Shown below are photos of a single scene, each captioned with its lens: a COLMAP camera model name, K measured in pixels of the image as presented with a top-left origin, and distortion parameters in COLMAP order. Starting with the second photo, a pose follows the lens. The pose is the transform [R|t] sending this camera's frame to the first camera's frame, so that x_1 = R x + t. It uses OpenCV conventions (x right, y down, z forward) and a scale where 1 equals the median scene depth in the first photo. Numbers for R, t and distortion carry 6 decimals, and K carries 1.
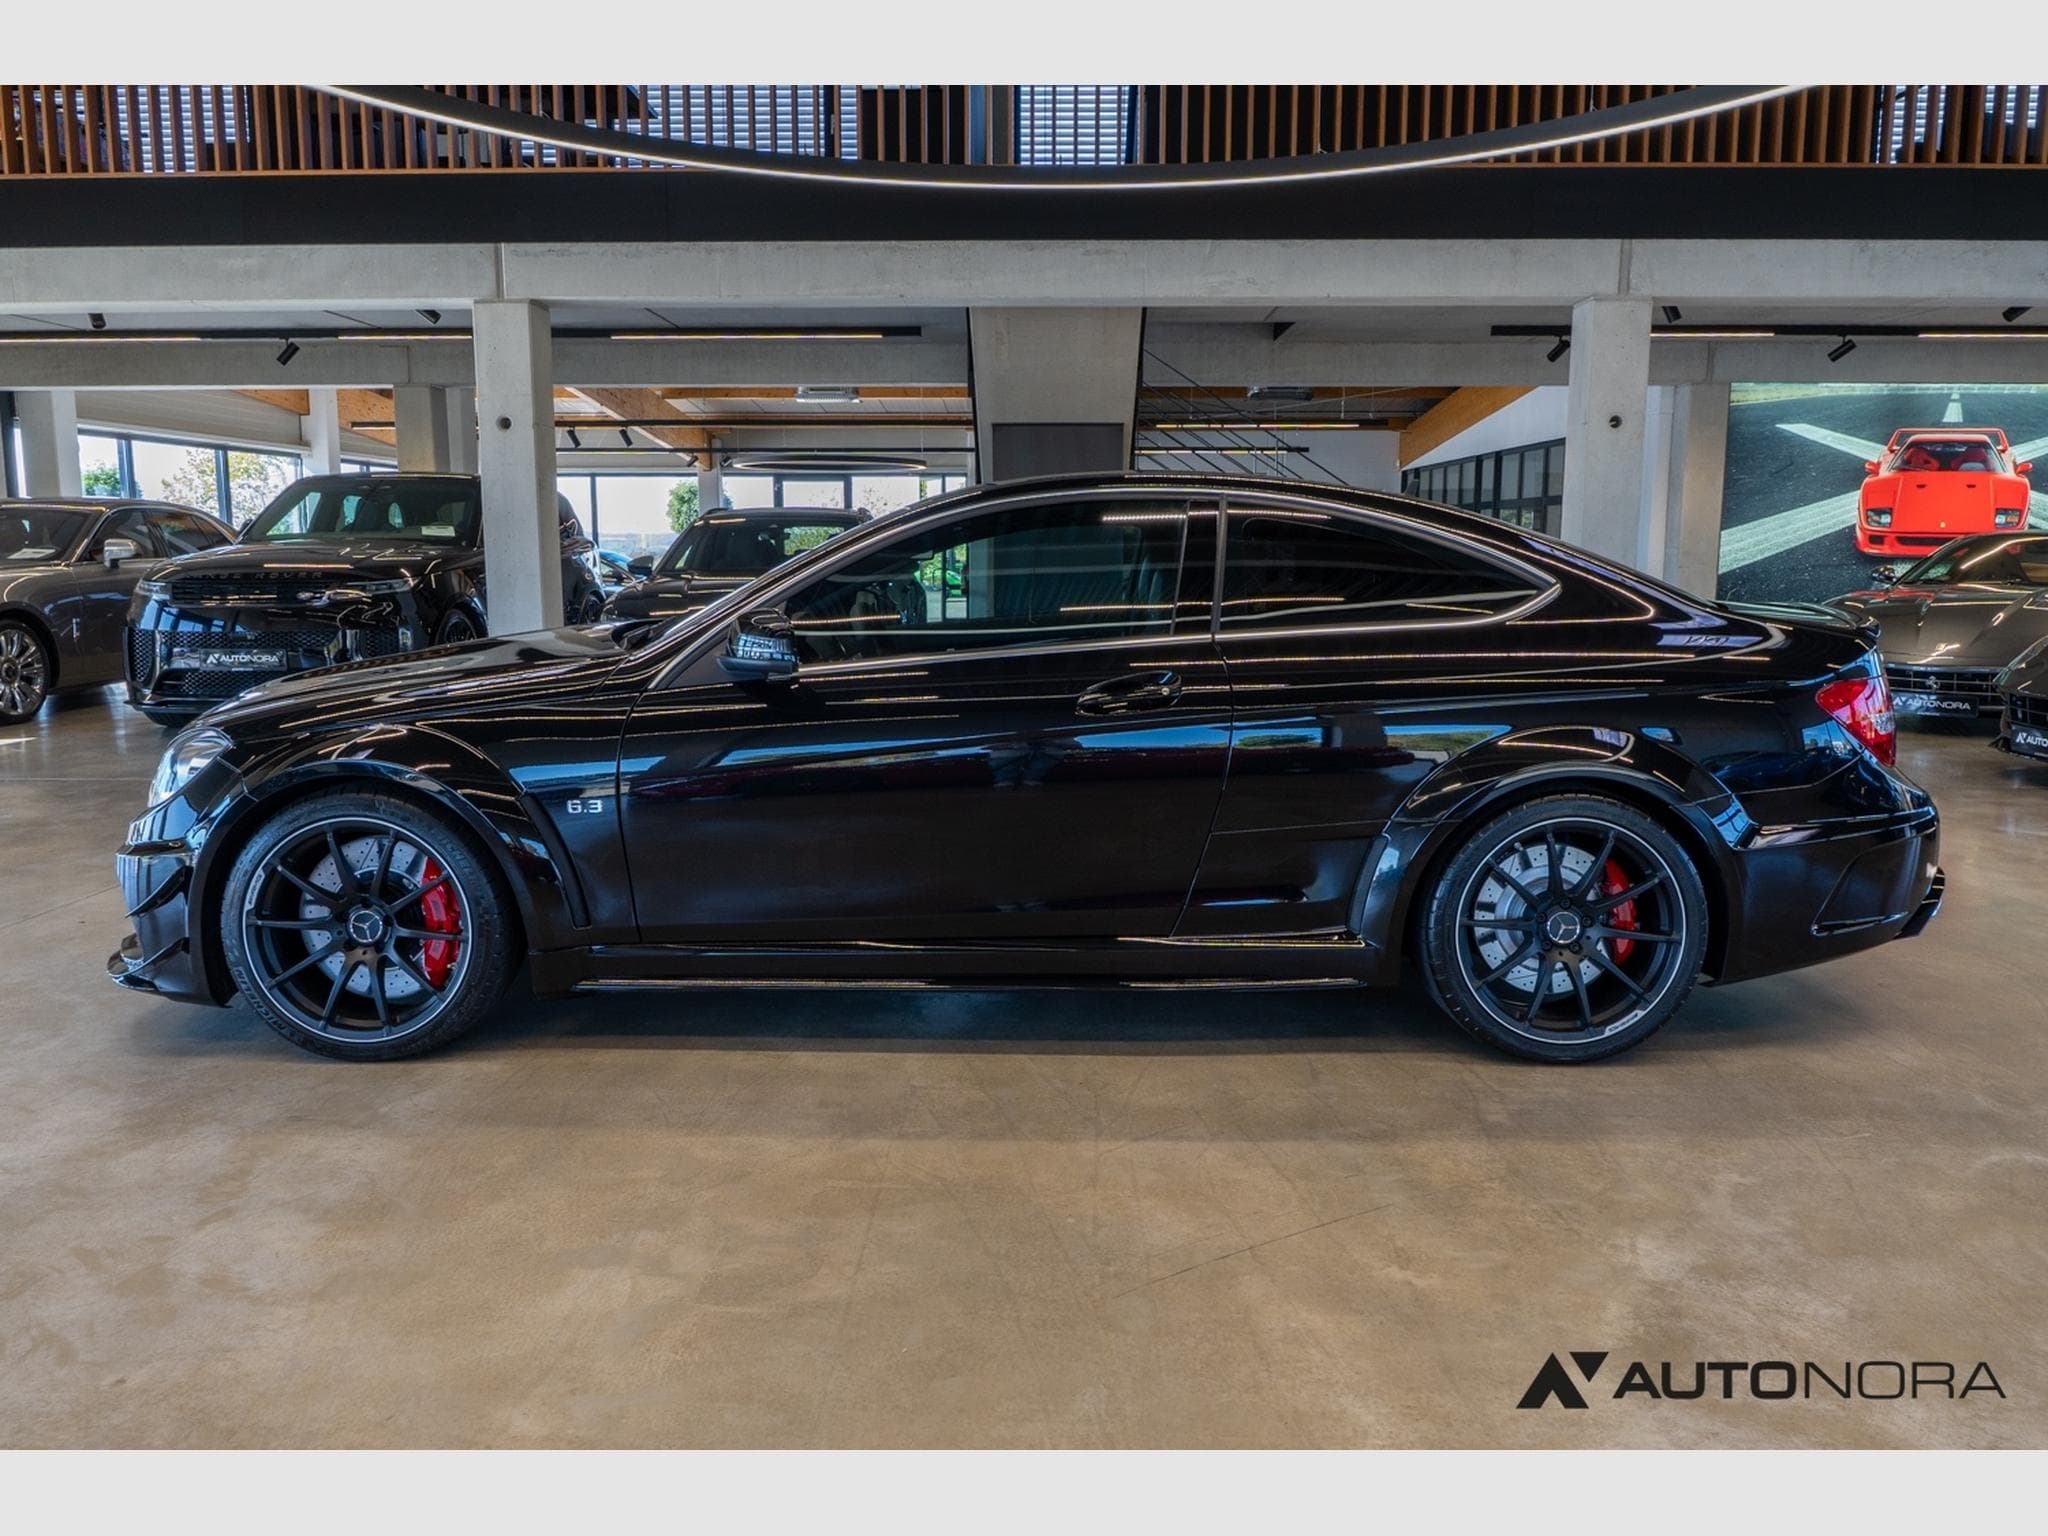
lens RADIAL K [[1512.9, 0, 1024.0], [0, 1512.9, 768.0], [0, 0, 1]] dist [-0.006136, -0.003922]
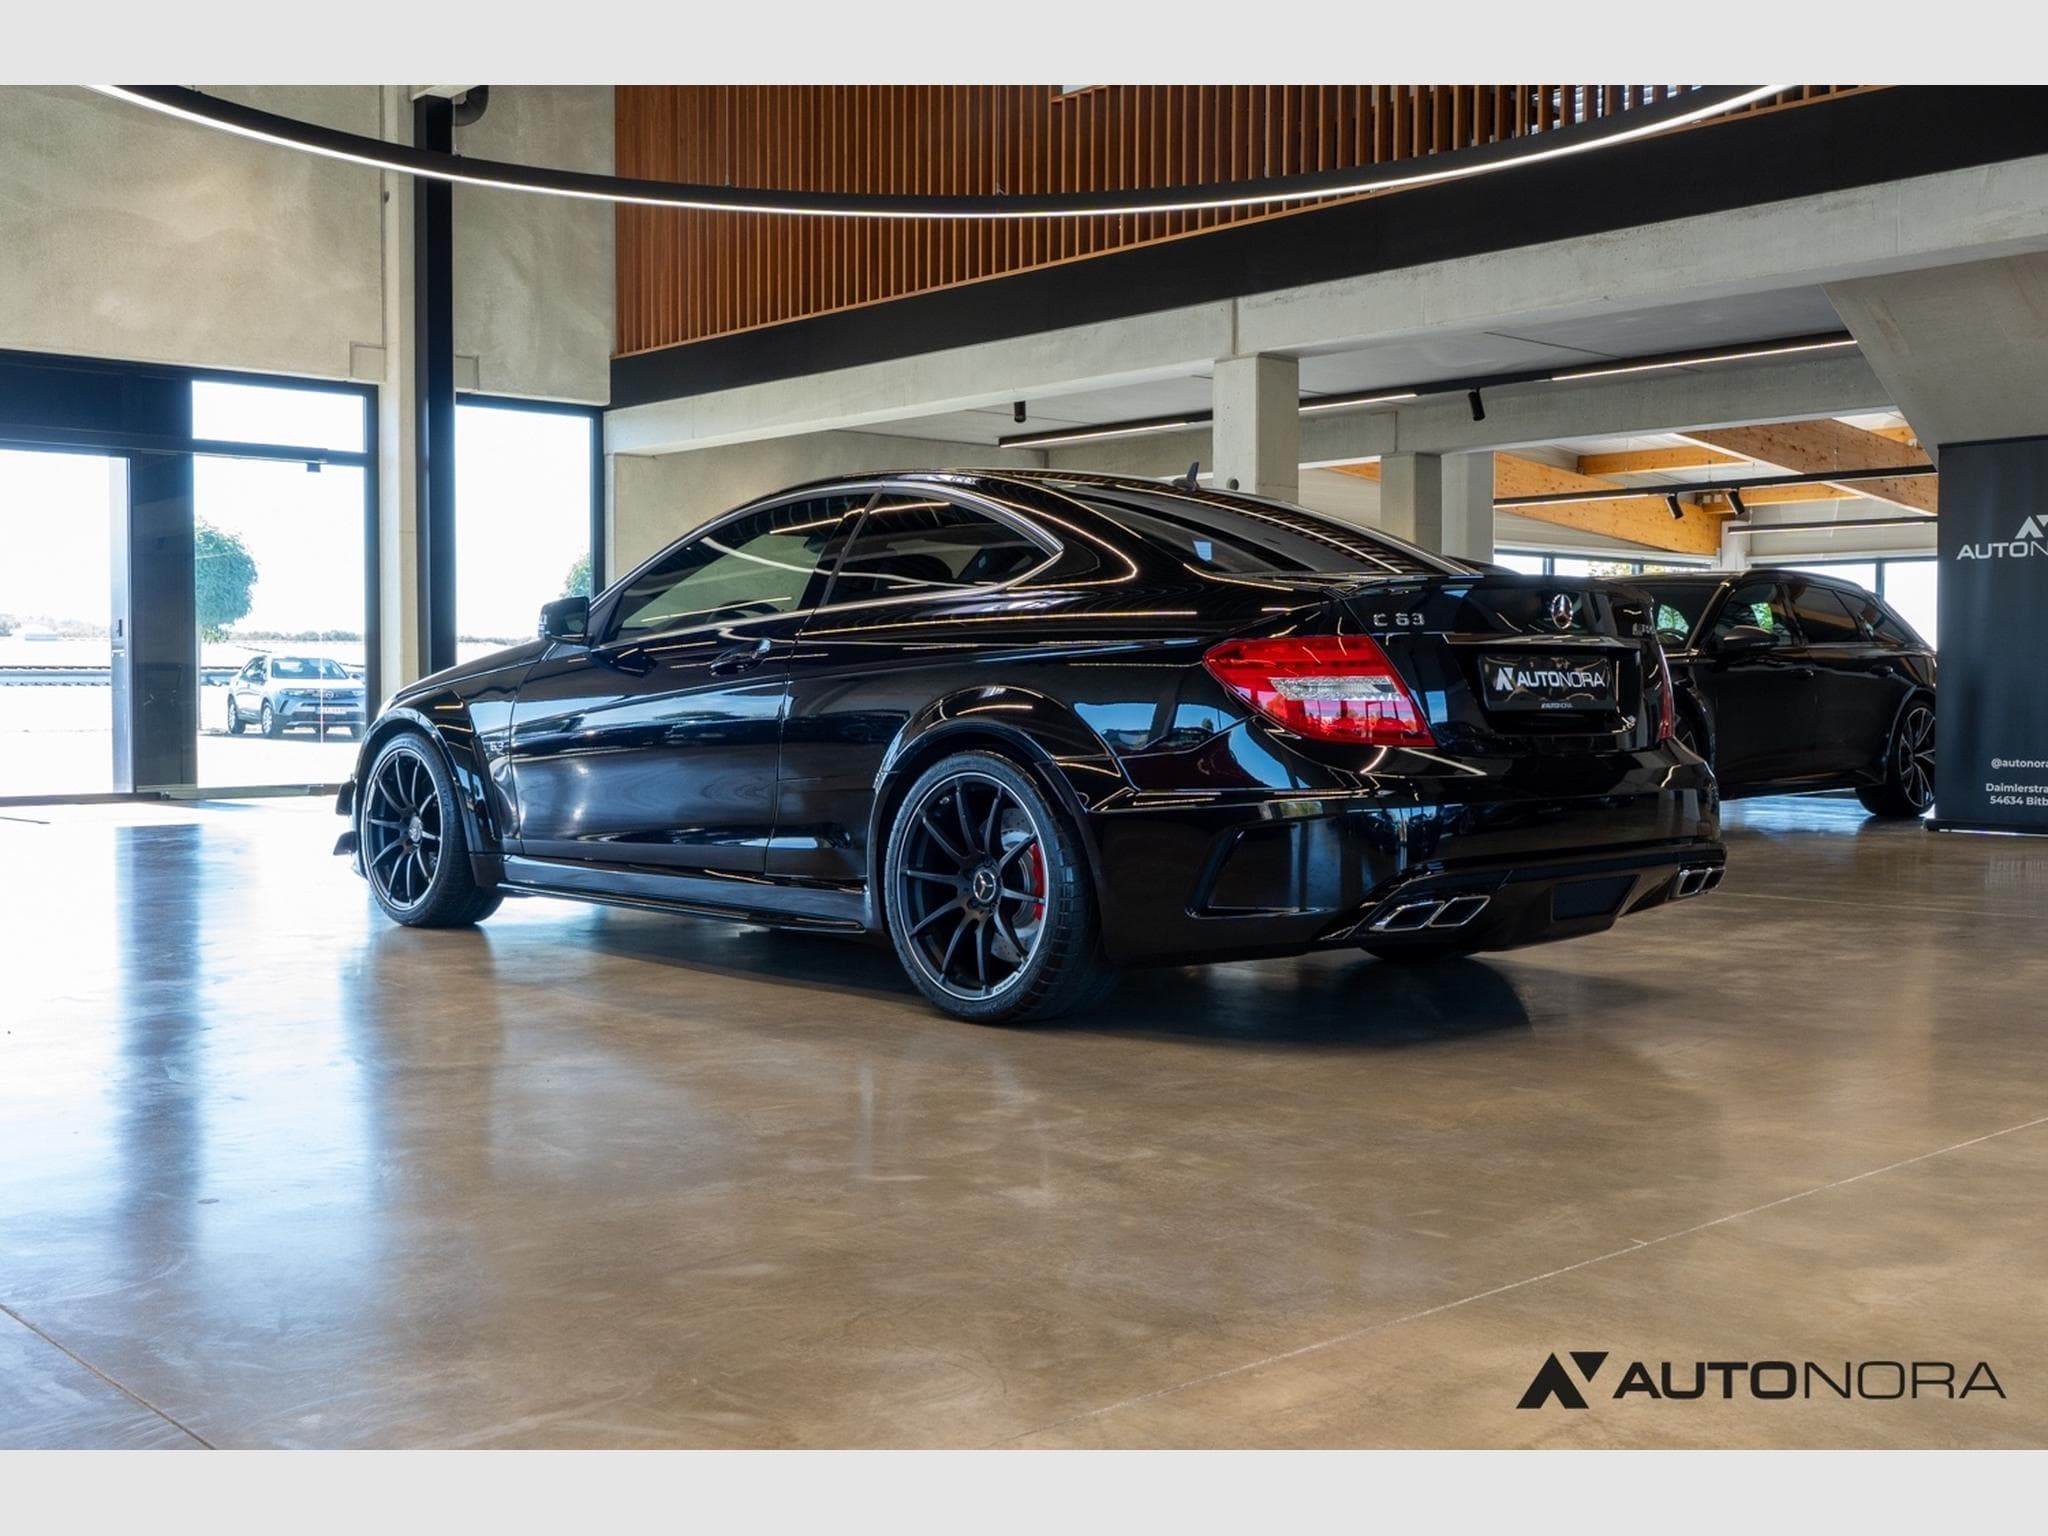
lens RADIAL K [[2206.4, 0, 1017.6], [0, 2206.4, 760.5], [0, 0, 1]] dist [-0.008121, -0.002212]
pose [[0.686440, 0.023256, -0.726814, 0.563808], [-0.106696, 0.991892, -0.069032, 0.047624], [0.719316, 0.124934, 0.683356, 0.000079]]
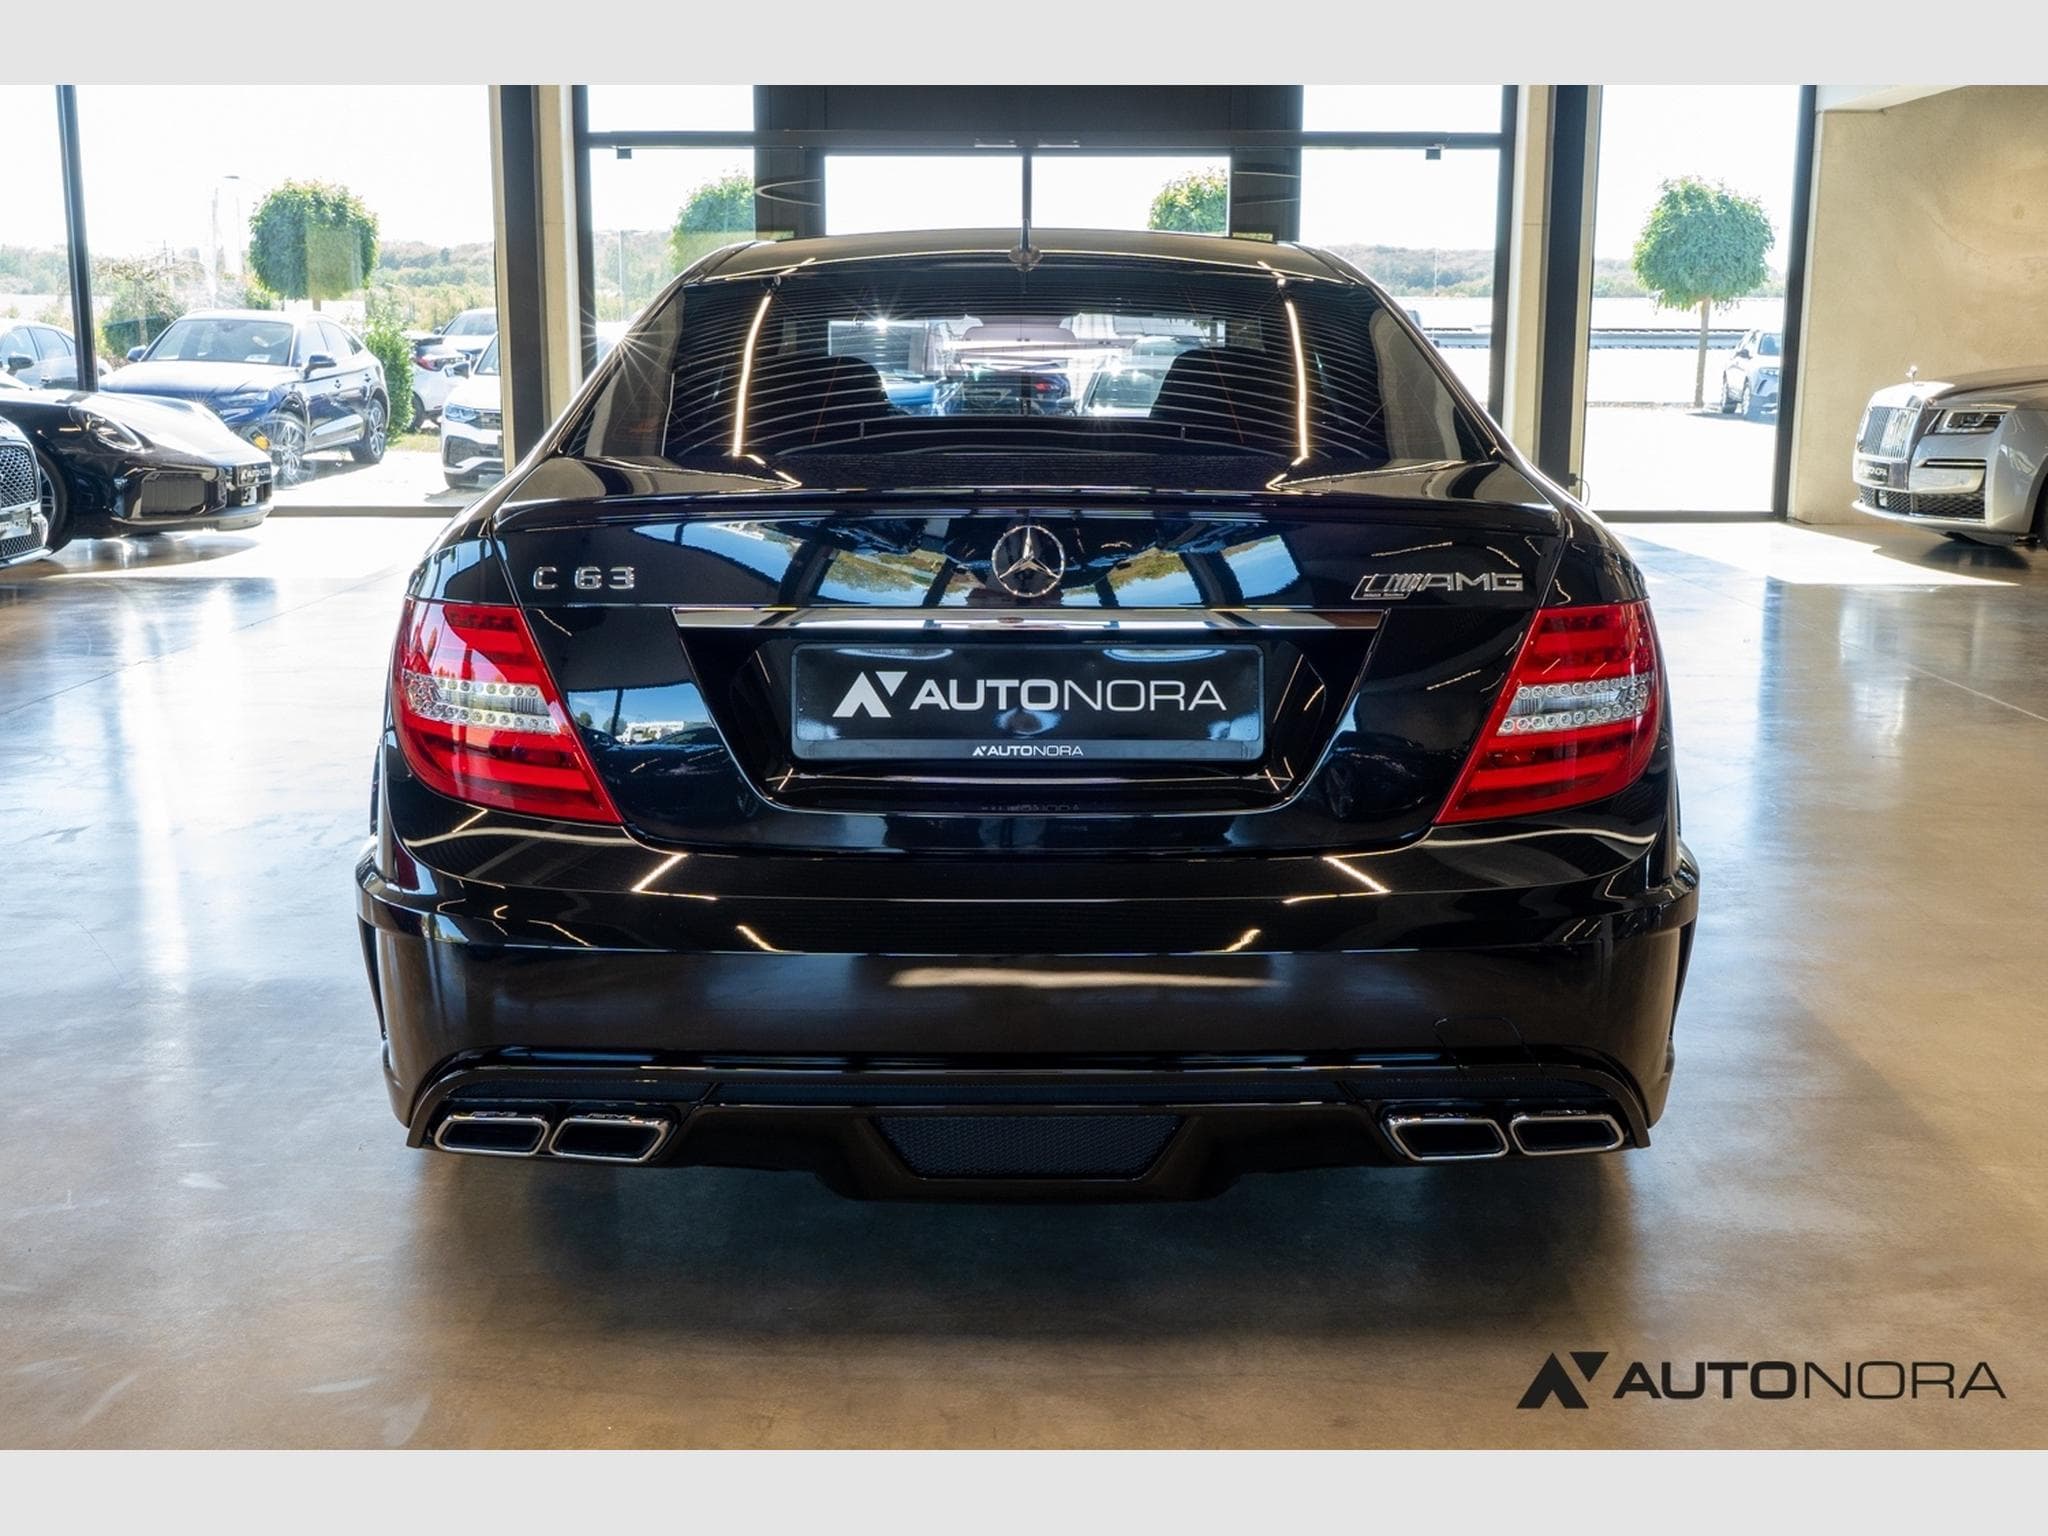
lens RADIAL K [[2206.4, 0, 1017.6], [0, 2206.4, 760.5], [0, 0, 1]] dist [-0.008121, -0.002212]
pose [[0.010824, 0.188359, -0.982041, 0.520532], [-0.149988, 0.971293, 0.184645, -0.069810], [0.988629, 0.145296, 0.038765, 0.471200]]
